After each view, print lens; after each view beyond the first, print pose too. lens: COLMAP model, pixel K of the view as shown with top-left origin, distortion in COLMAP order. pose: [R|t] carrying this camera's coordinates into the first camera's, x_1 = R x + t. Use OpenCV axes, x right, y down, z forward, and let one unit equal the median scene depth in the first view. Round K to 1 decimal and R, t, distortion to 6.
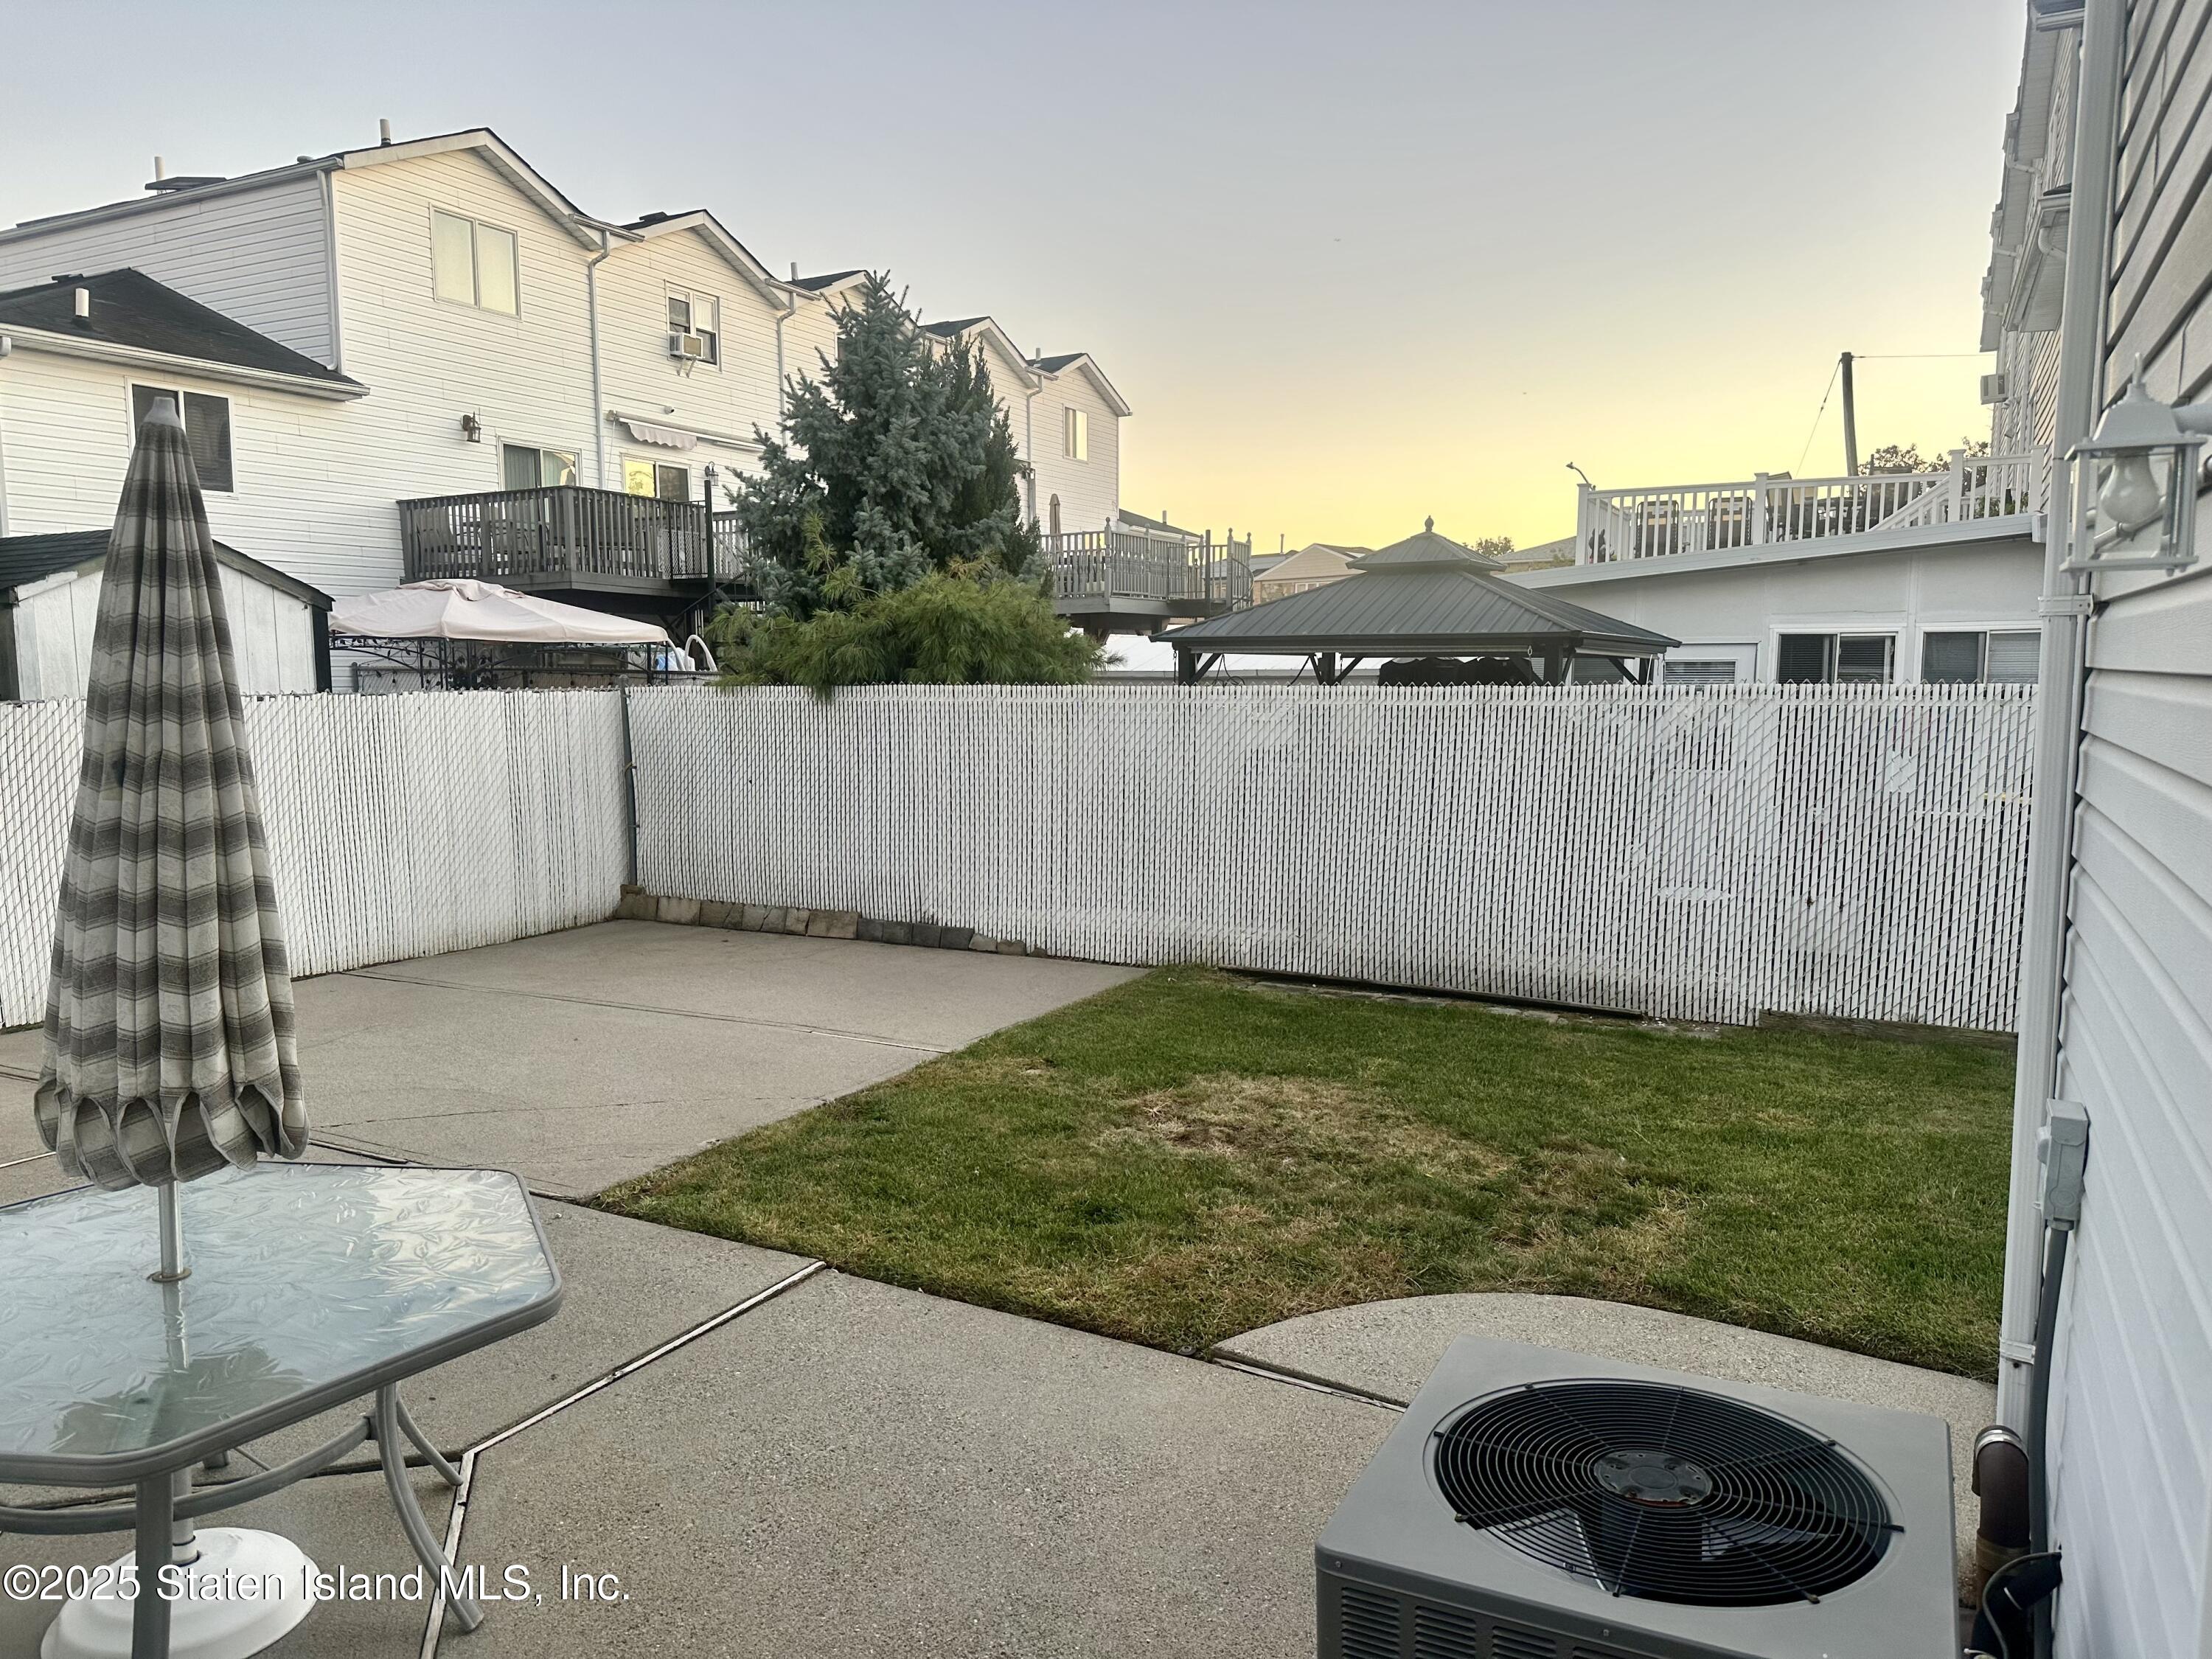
lens RADIAL K [[1551.8, 0, 1130.1], [0, 1551.8, 827.5], [0, 0, 1]] dist [0.066041, -0.079486]
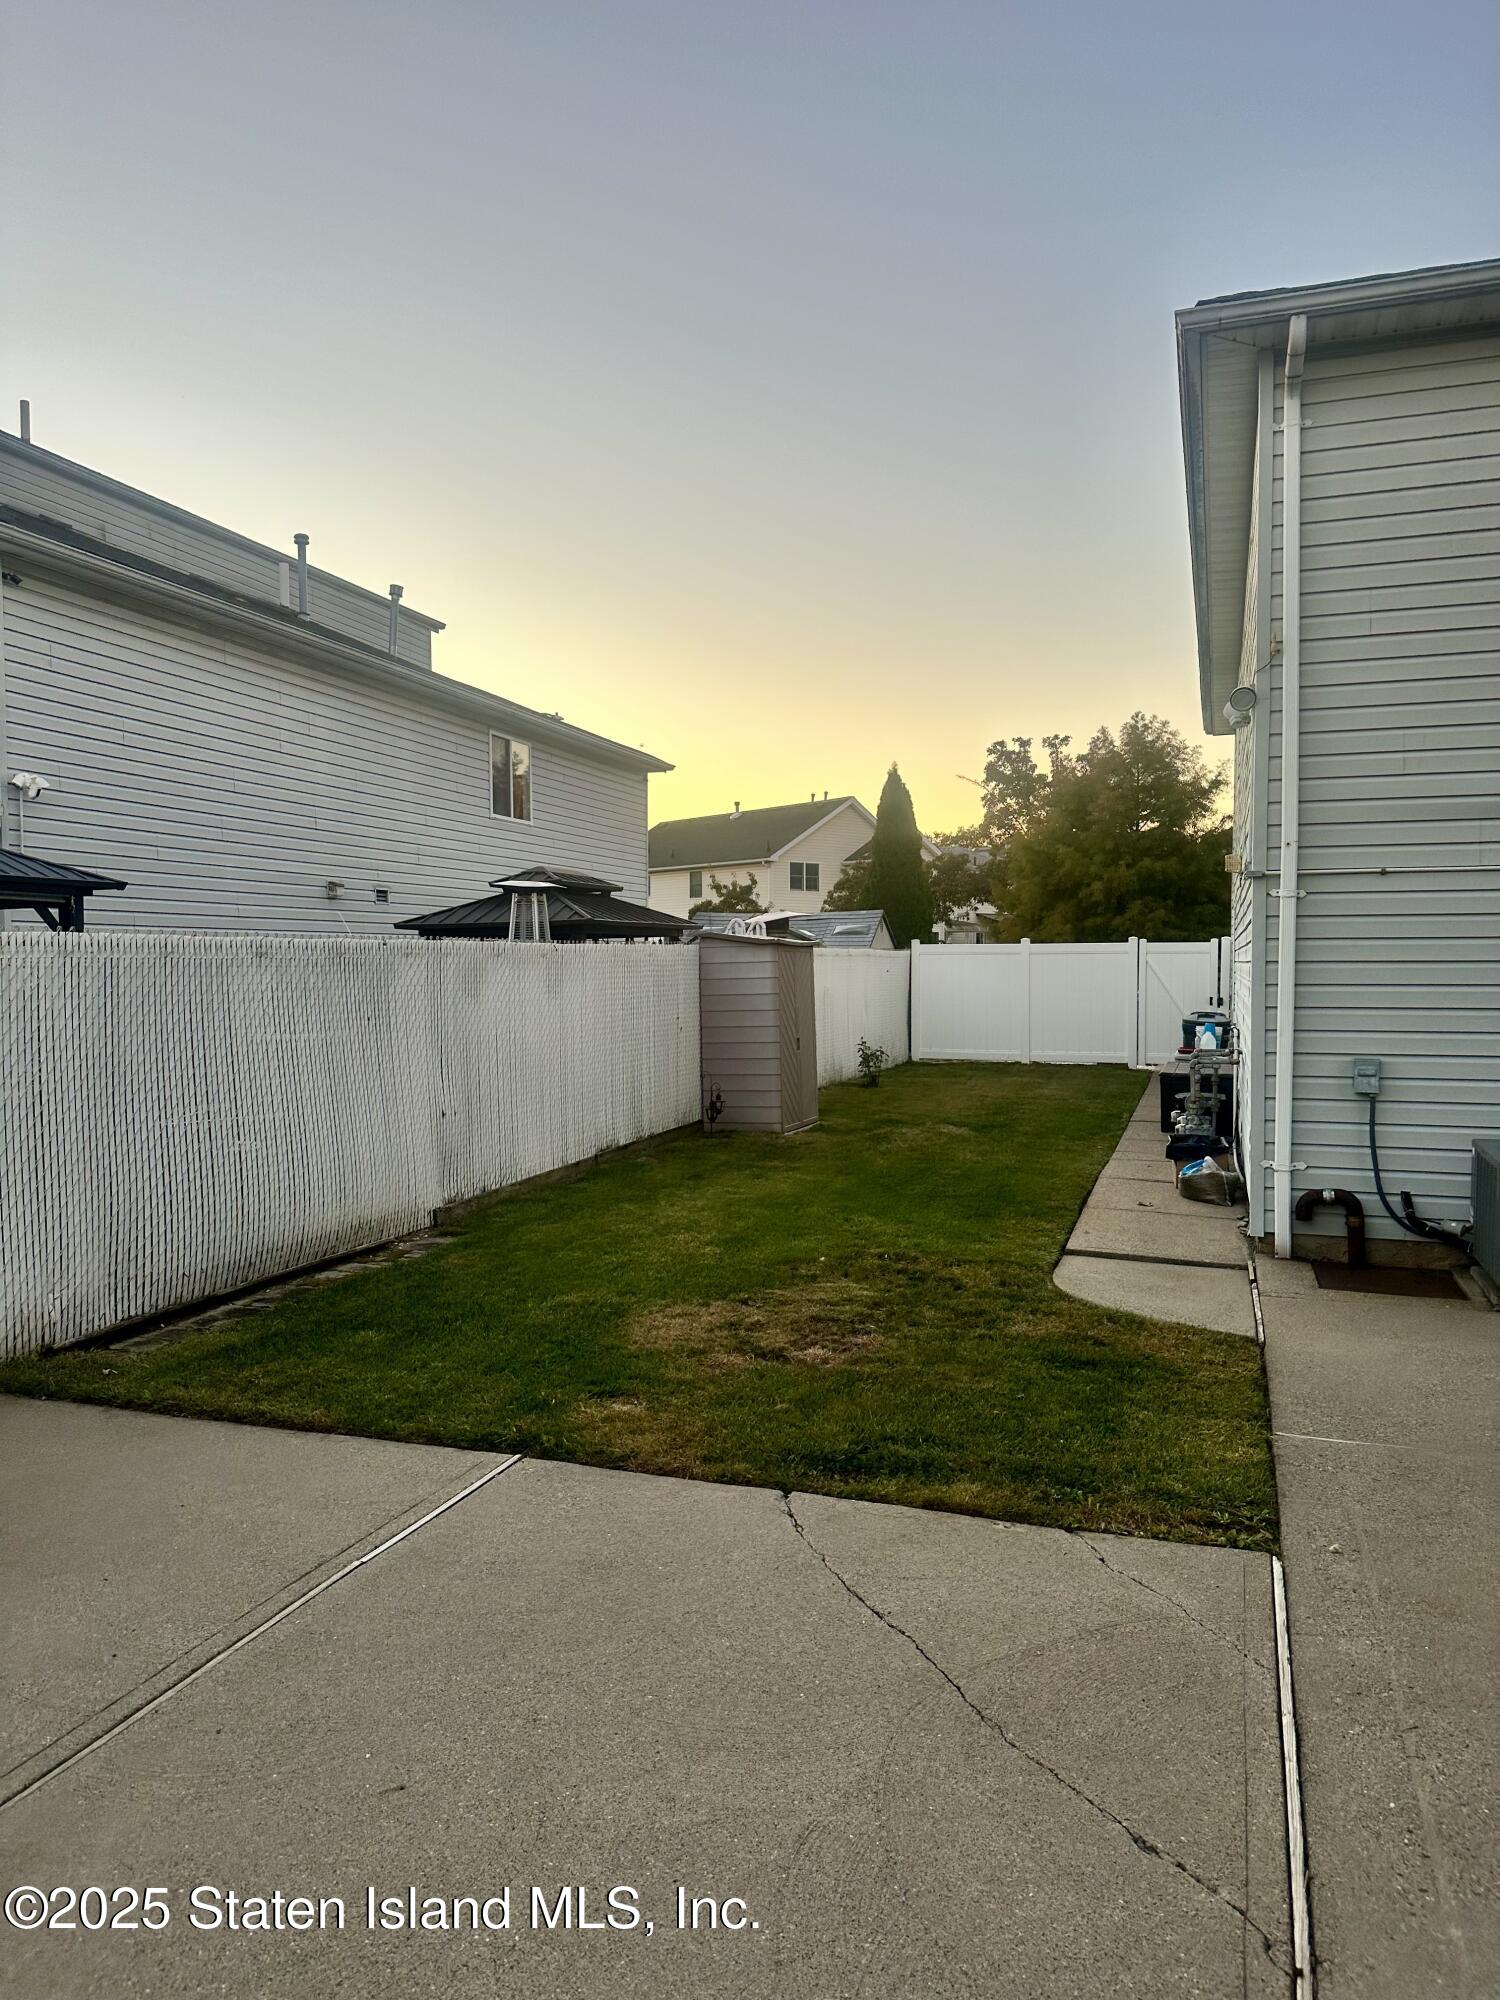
lens RADIAL K [[1403.1, 0, 761.4], [0, 1403.1, 1000.9], [0, 0, 1]] dist [0.066041, -0.079486]
pose [[-0.150203, -0.053047, 0.987231, -0.847612], [0.101530, 0.992452, 0.068775, -0.103622], [-0.983428, 0.110564, -0.143684, 1.102466]]
